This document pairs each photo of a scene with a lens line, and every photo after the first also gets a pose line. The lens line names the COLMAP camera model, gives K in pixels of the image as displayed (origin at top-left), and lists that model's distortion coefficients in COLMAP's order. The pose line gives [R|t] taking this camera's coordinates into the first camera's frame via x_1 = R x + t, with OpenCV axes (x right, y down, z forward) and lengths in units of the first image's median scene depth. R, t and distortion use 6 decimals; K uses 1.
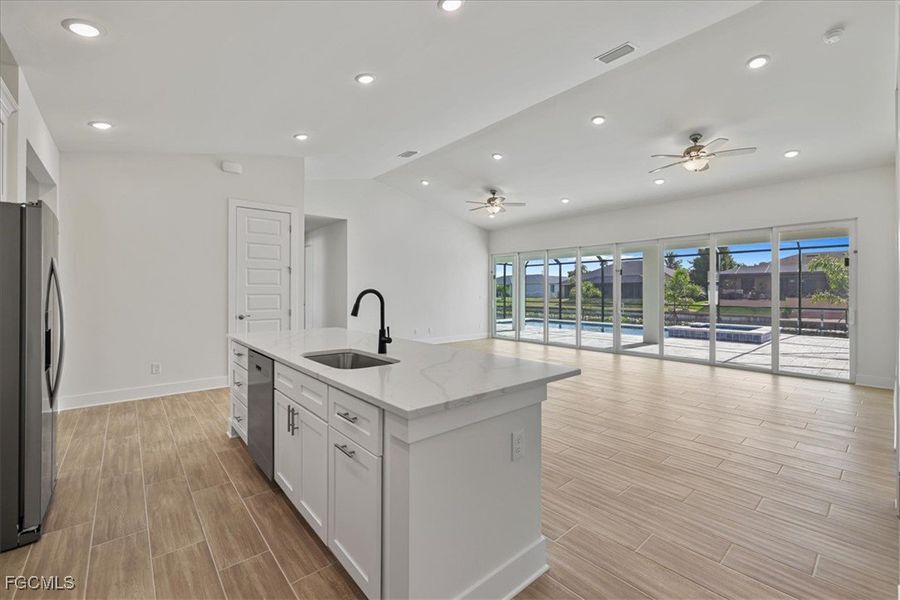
lens RADIAL K [[377.9, 0, 450.6], [0, 377.9, 290.8], [0, 0, 1]] dist [0.000459, 0.000049]
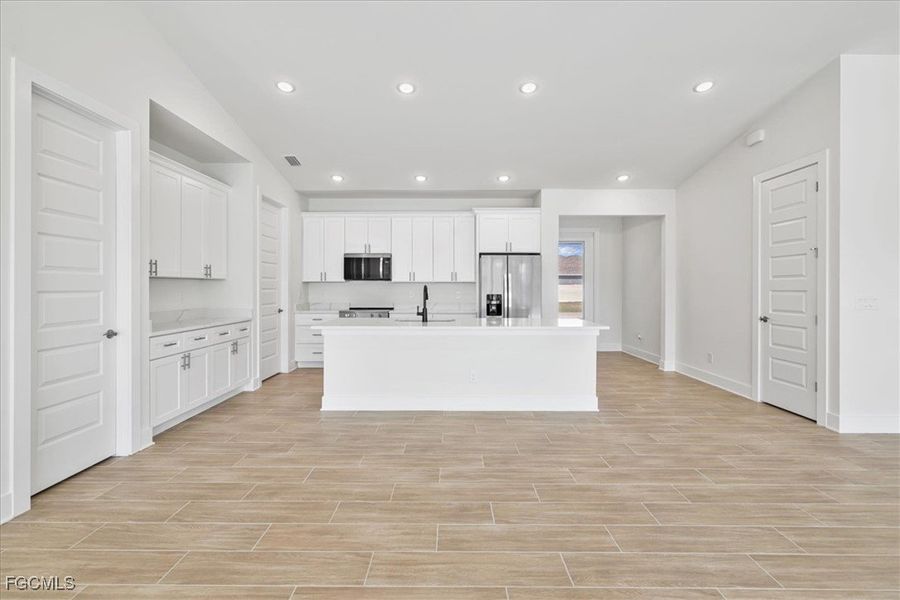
lens RADIAL K [[402.5, 0, 447.6], [0, 402.5, 287.7], [0, 0, 1]] dist [-0.001089, -0.000328]
pose [[-0.657723, -0.001234, -0.753258, 0.300976], [-0.000685, 0.999999, -0.001040, 0.002716], [0.753259, -0.000168, -0.657724, 0.604332]]
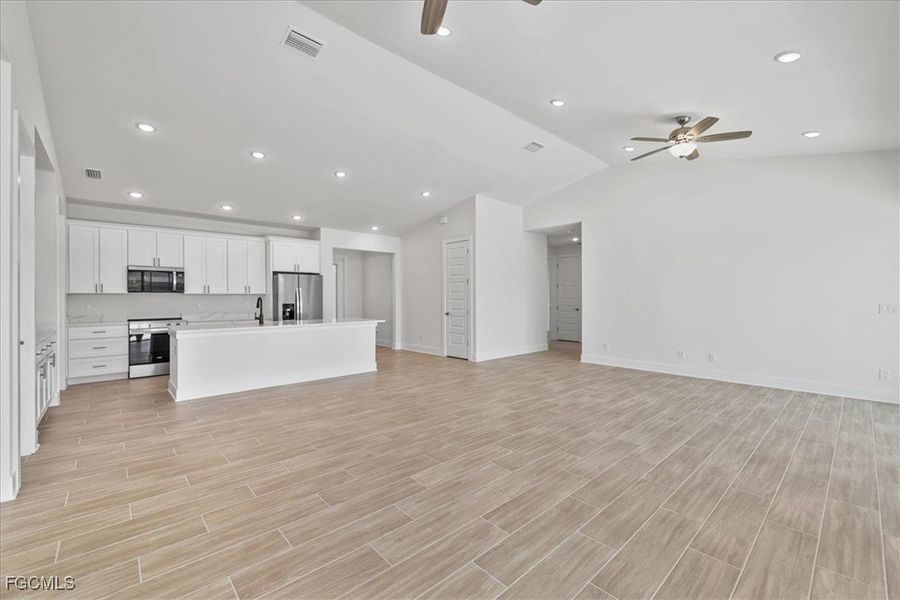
lens RADIAL K [[376.1, 0, 451.2], [0, 376.1, 297.3], [0, 0, 1]] dist [0.001099, 0.000353]
pose [[0.029620, -0.002316, -0.999559, 0.576107], [0.005258, 0.999984, -0.002161, 0.002536], [0.999547, -0.005192, 0.029632, 0.555923]]
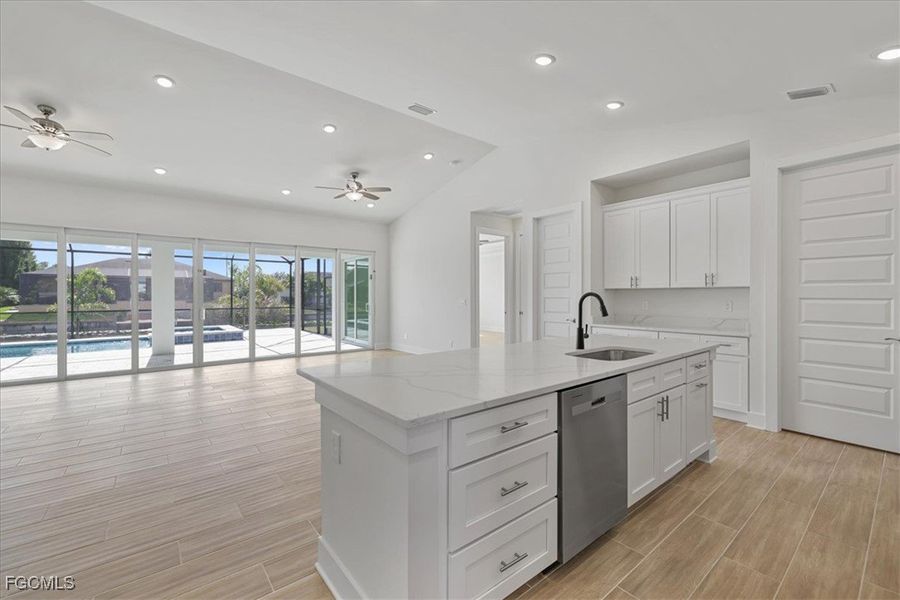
lens RADIAL K [[377.9, 0, 447.3], [0, 377.9, 294.0], [0, 0, 1]] dist [-0.000448, 0.000003]
pose [[0.037556, 0.002109, 0.999292, -0.350272], [-0.001967, 0.999996, -0.002037, 0.000867], [-0.999293, -0.001889, 0.037560, 0.357352]]
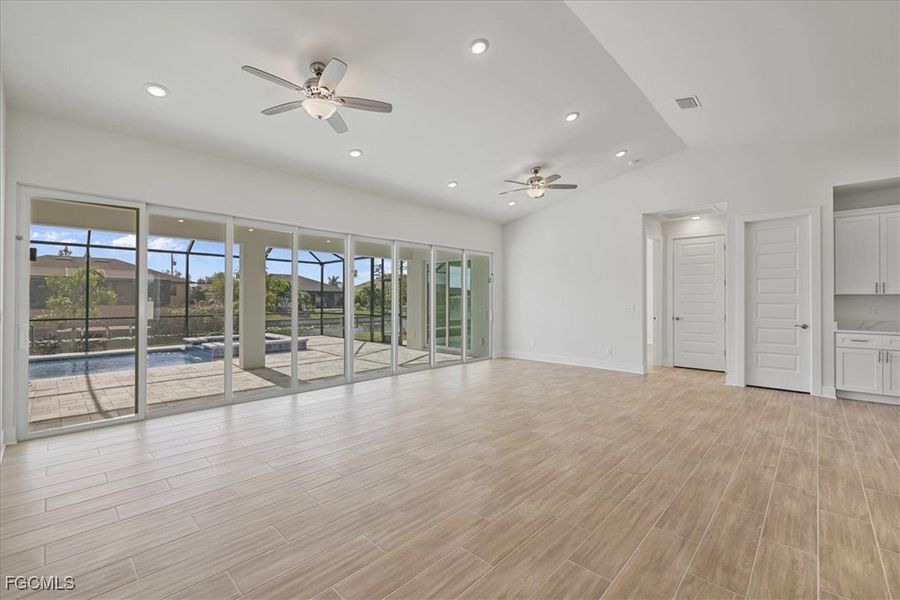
lens RADIAL K [[383.2, 0, 450.0], [0, 383.2, 300.0], [0, 0, 1]] dist [-0.000658, -0.000064]
pose [[-0.097695, -0.001013, 0.995216, -0.291533], [-0.004923, 0.999988, 0.000535, 0.001969], [-0.995204, -0.004847, -0.097698, 0.776884]]
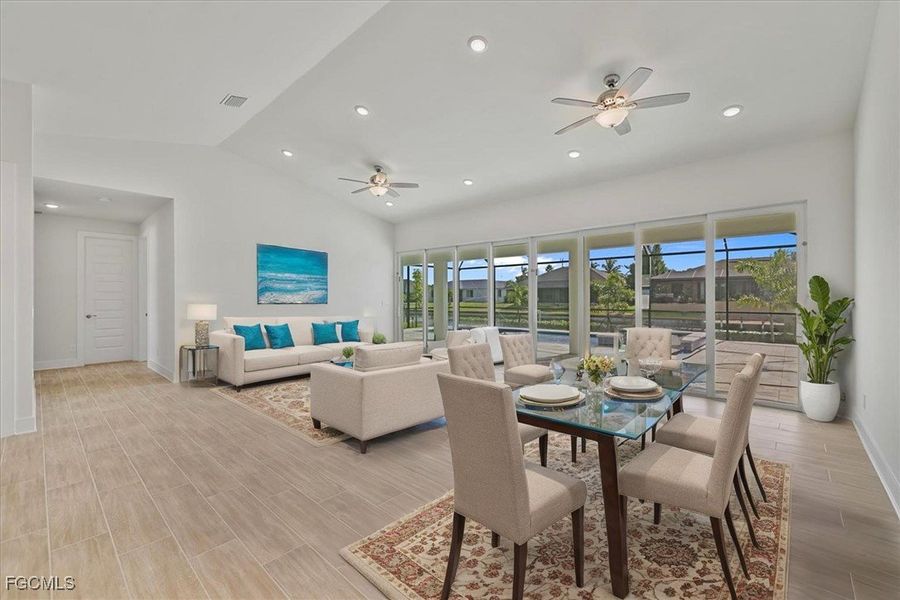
lens RADIAL K [[376.1, 0, 451.2], [0, 376.1, 297.3], [0, 0, 1]] dist [0.001099, 0.000353]
pose [[0.992133, -0.004762, 0.125096, 0.143440], [0.004299, 0.999983, 0.003967, 0.000910], [-0.125113, -0.003398, 0.992137, 0.185142]]
